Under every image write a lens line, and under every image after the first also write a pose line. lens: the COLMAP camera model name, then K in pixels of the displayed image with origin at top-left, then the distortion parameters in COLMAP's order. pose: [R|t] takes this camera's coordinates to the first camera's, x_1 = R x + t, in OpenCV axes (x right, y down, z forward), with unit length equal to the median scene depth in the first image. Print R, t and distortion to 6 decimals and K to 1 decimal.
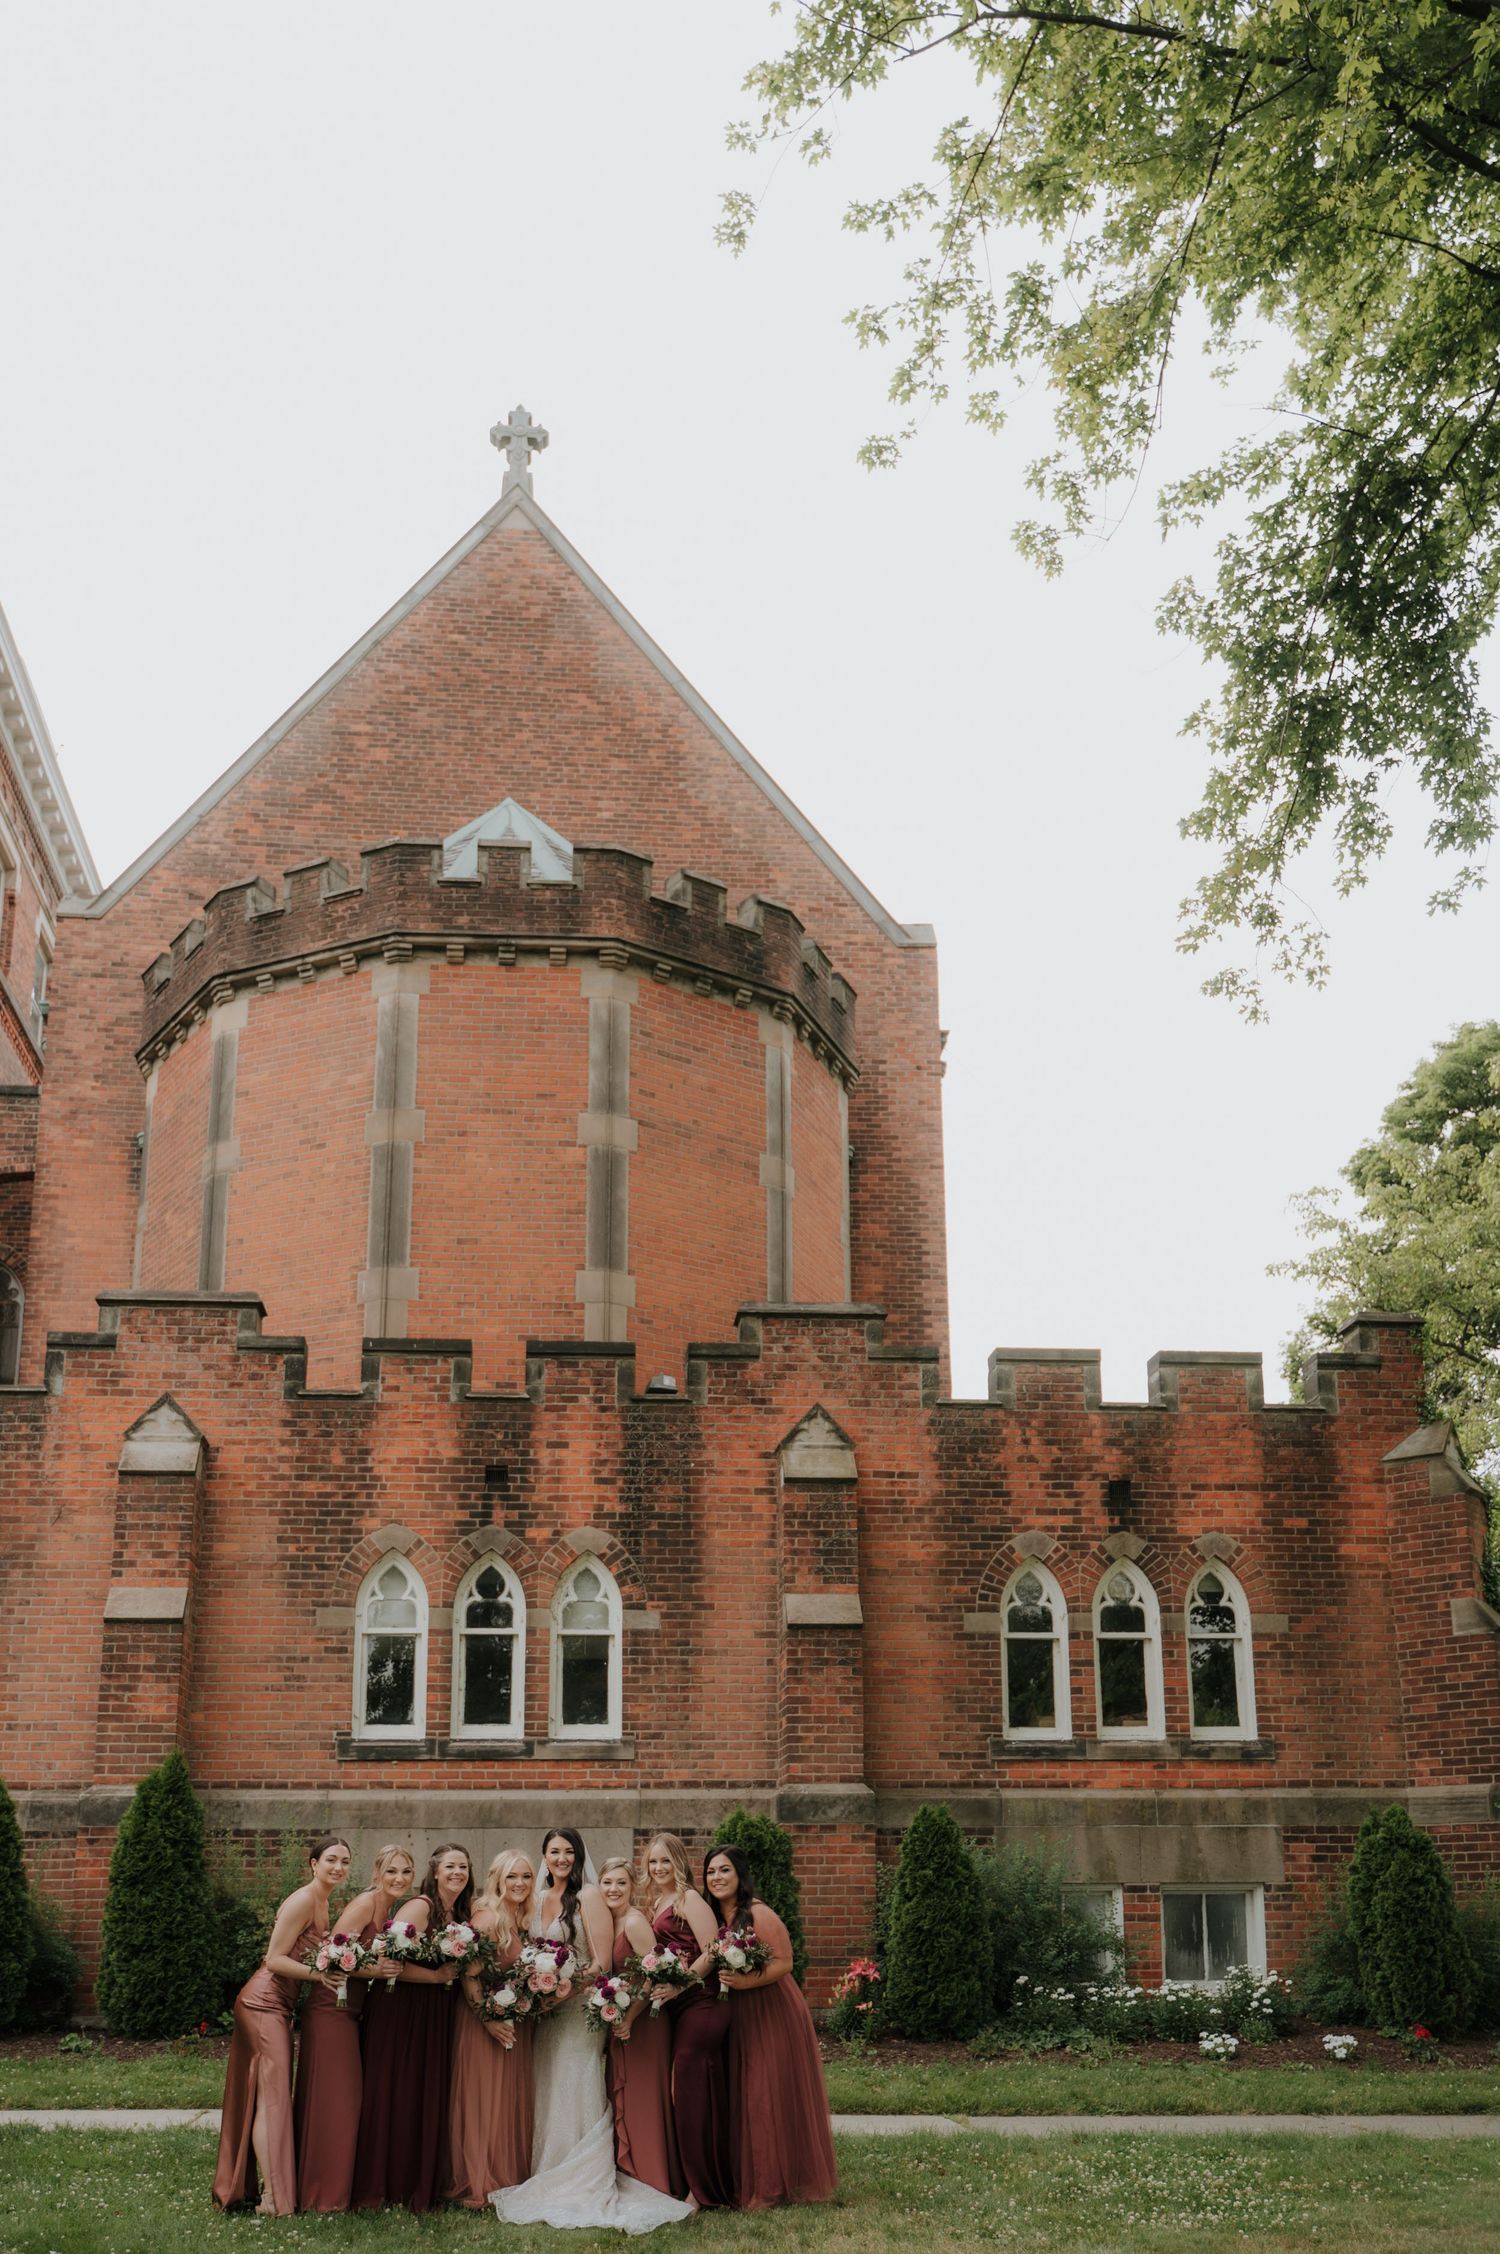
lens RADIAL K [[2914.8, 0, 750.0], [0, 2914.8, 1127.0], [0, 0, 1]] dist [0.001771, -0.030442]
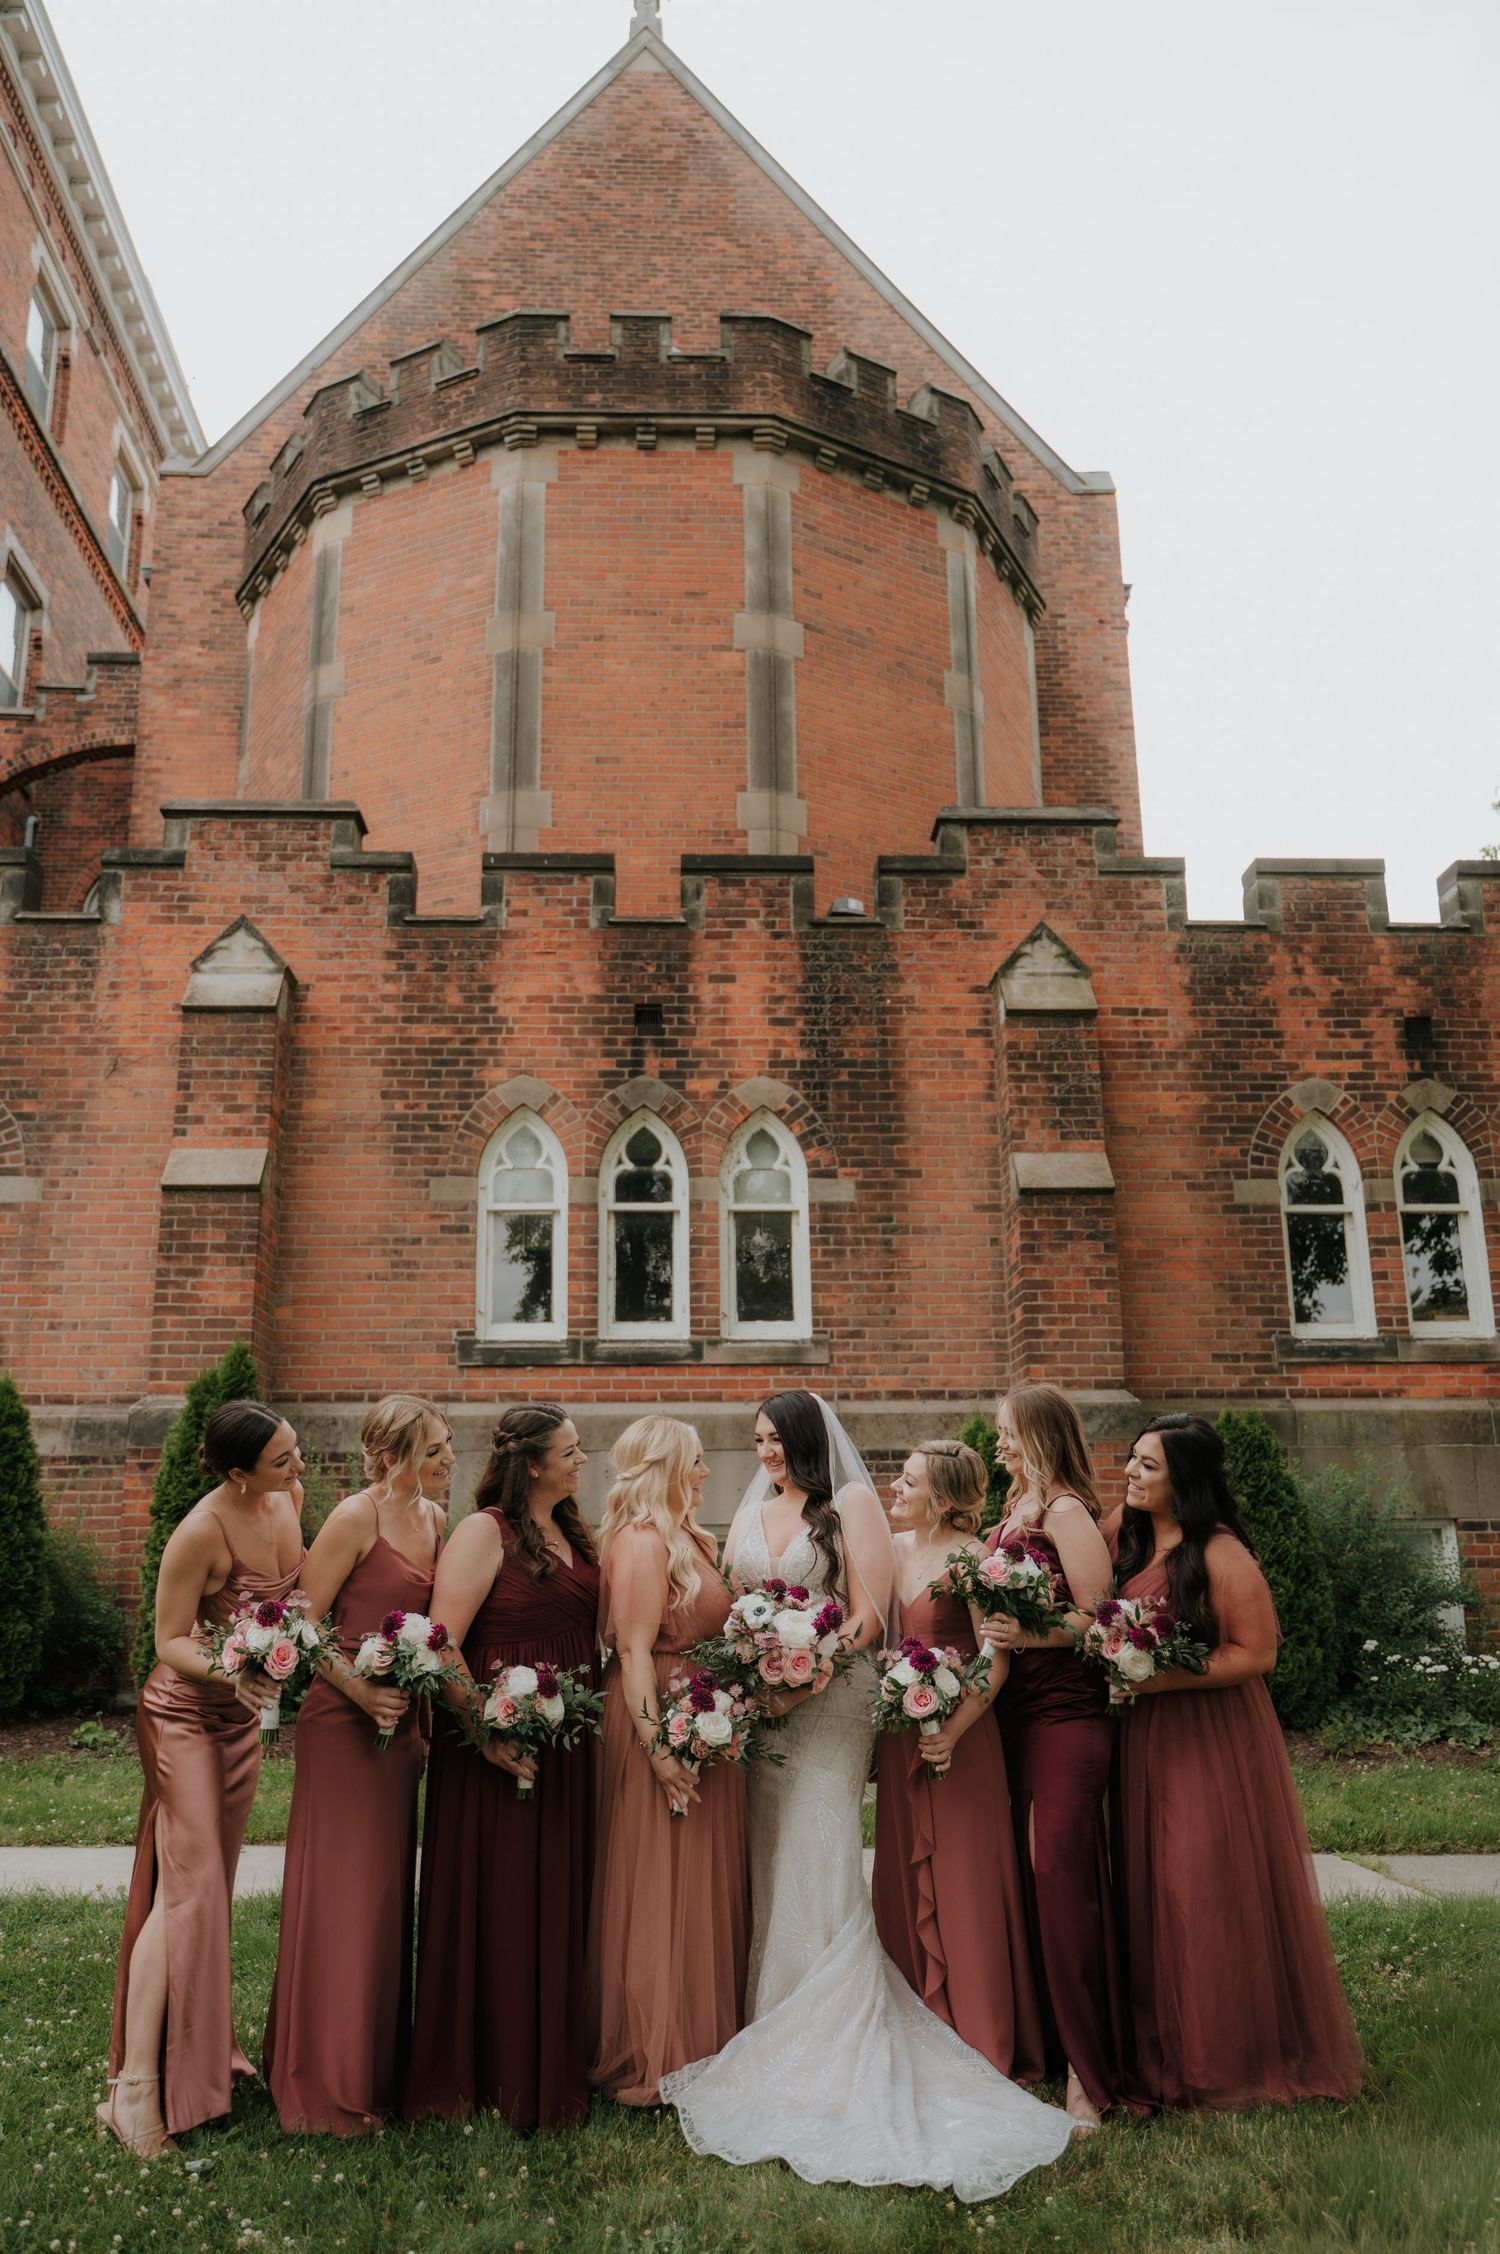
lens RADIAL K [[1509.3, 0, 655.0], [0, 1509.3, 1122.5], [0, 0, 1]] dist [-0.001231, -0.000442]
pose [[0.996793, -0.025547, -0.075836, -0.053190], [0.022818, 0.999068, -0.036644, 0.162399], [0.076701, 0.034796, 0.996447, 0.573559]]
